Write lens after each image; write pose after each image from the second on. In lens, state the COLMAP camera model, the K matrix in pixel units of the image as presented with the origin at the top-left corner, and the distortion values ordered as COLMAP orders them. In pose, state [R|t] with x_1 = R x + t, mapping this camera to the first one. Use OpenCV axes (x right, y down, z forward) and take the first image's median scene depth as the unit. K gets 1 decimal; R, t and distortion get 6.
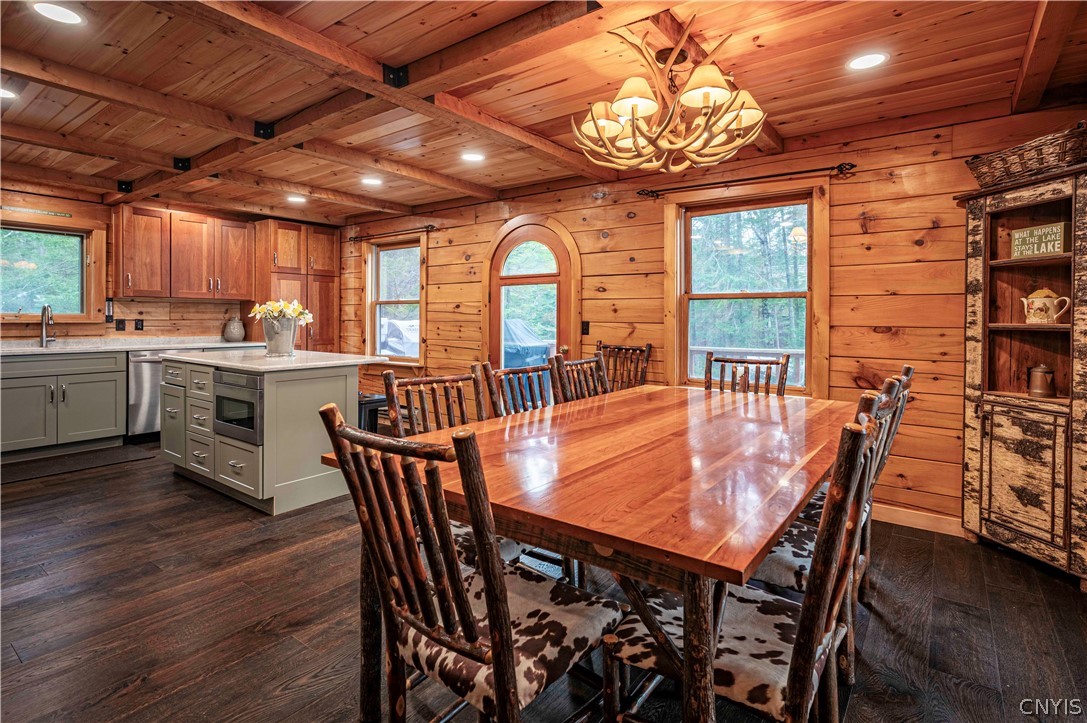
lens RADIAL K [[526.8, 0, 544.4], [0, 526.8, 319.8], [0, 0, 1]] dist [-0.001000, -0.000223]
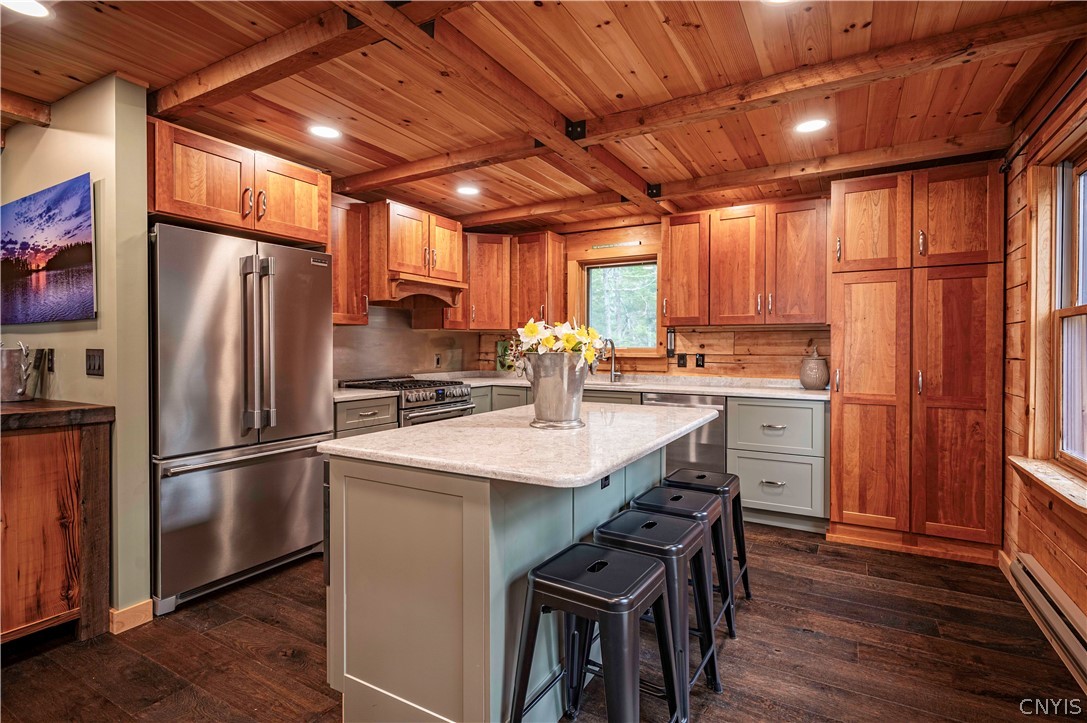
lens RADIAL K [[545.4, 0, 543.1], [0, 545.4, 351.0], [0, 0, 1]] dist [-0.000391, -0.000062]
pose [[0.112432, 0.002048, -0.993657, 0.057862], [-0.005370, 0.999985, 0.001453, -0.008065], [0.993645, 0.005173, 0.112442, 1.031749]]
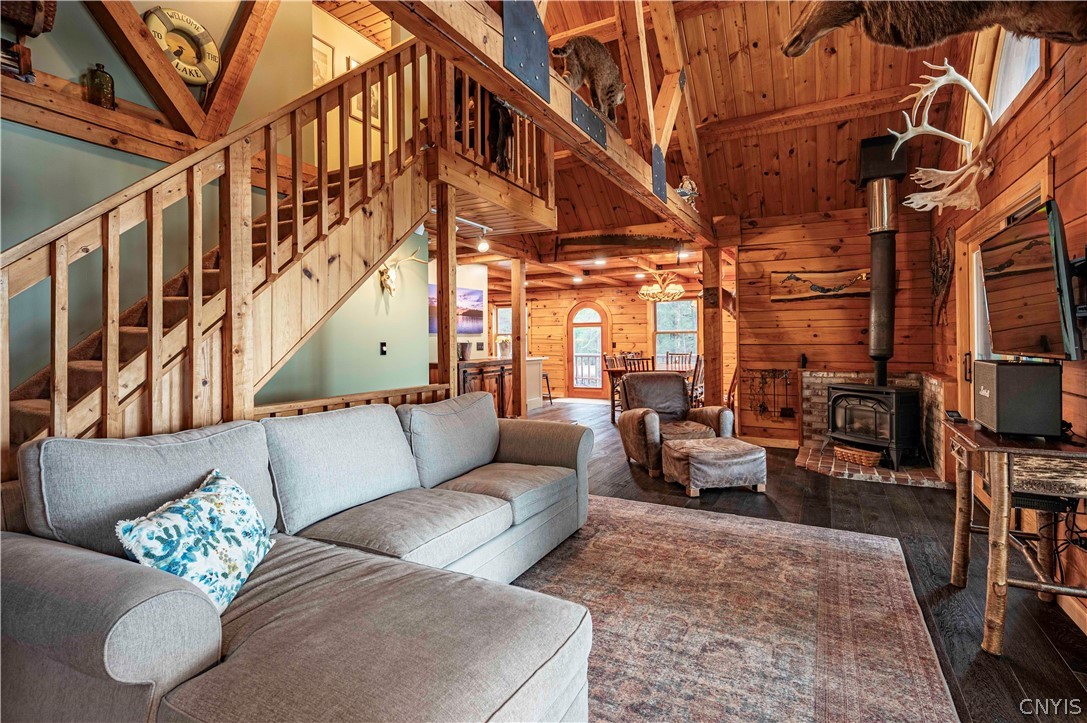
lens RADIAL K [[523.9, 0, 545.2], [0, 523.9, 347.2], [0, 0, 1]] dist [0.001504, 0.000587]
pose [[0.990796, -0.012328, 0.134799, -0.723208], [0.011181, 0.999895, 0.009265, -0.000604], [-0.134899, -0.007672, 0.990830, -1.751054]]
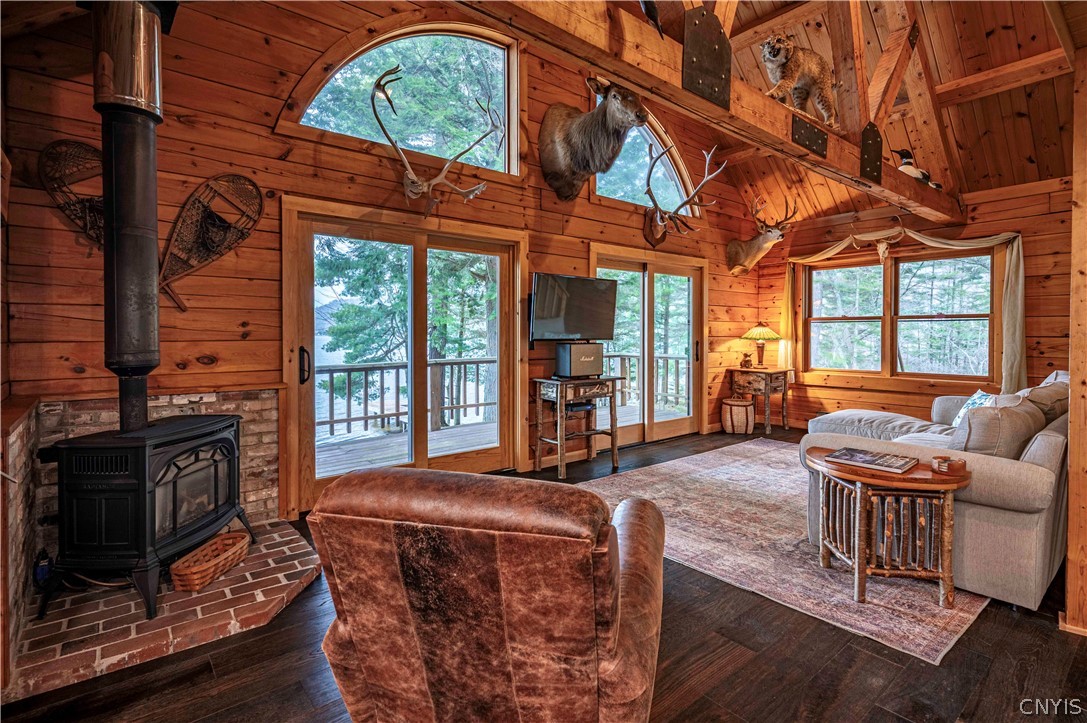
lens RADIAL K [[534.2, 0, 542.1], [0, 534.2, 339.5], [0, 0, 1]] dist [-0.000033, 0.002230]
pose [[-0.967997, -0.009809, 0.250768, -0.318700], [-0.005329, 0.999814, 0.018535, -0.002818], [-0.250904, 0.016606, -0.967870, 0.121859]]
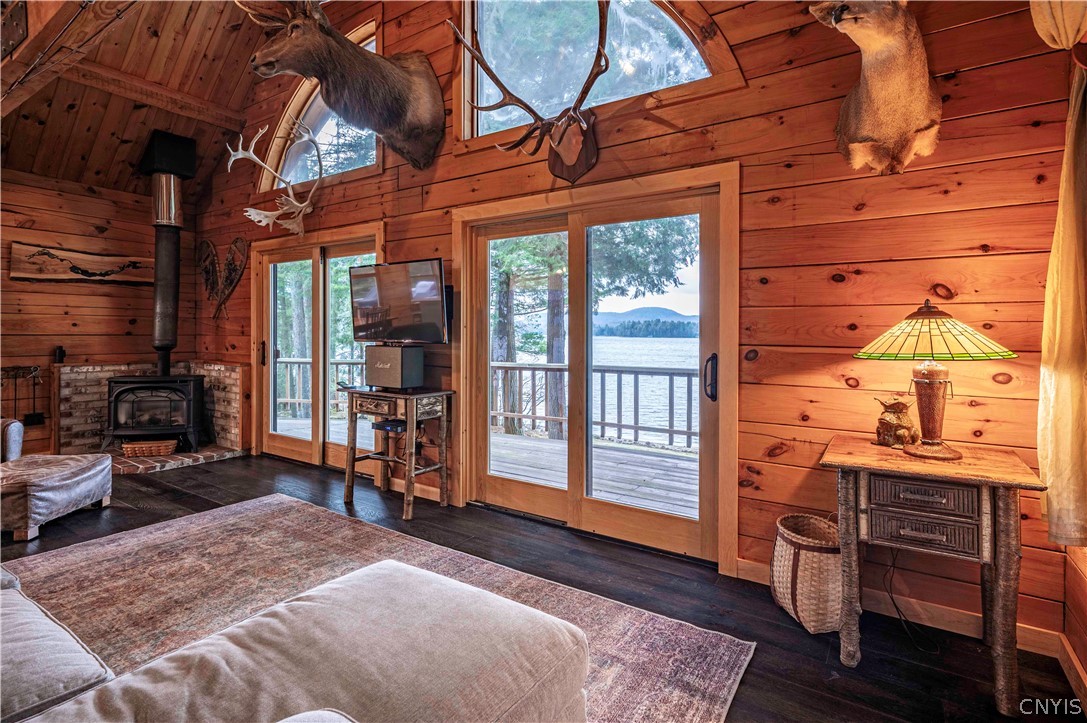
lens RADIAL K [[534.2, 0, 542.1], [0, 534.2, 339.5], [0, 0, 1]] dist [-0.000033, 0.002230]
pose [[-0.029633, -0.017138, 0.999414, -1.147007], [-0.004295, 0.999846, 0.017019, -0.002481], [-0.999552, -0.003788, -0.029702, -1.461893]]
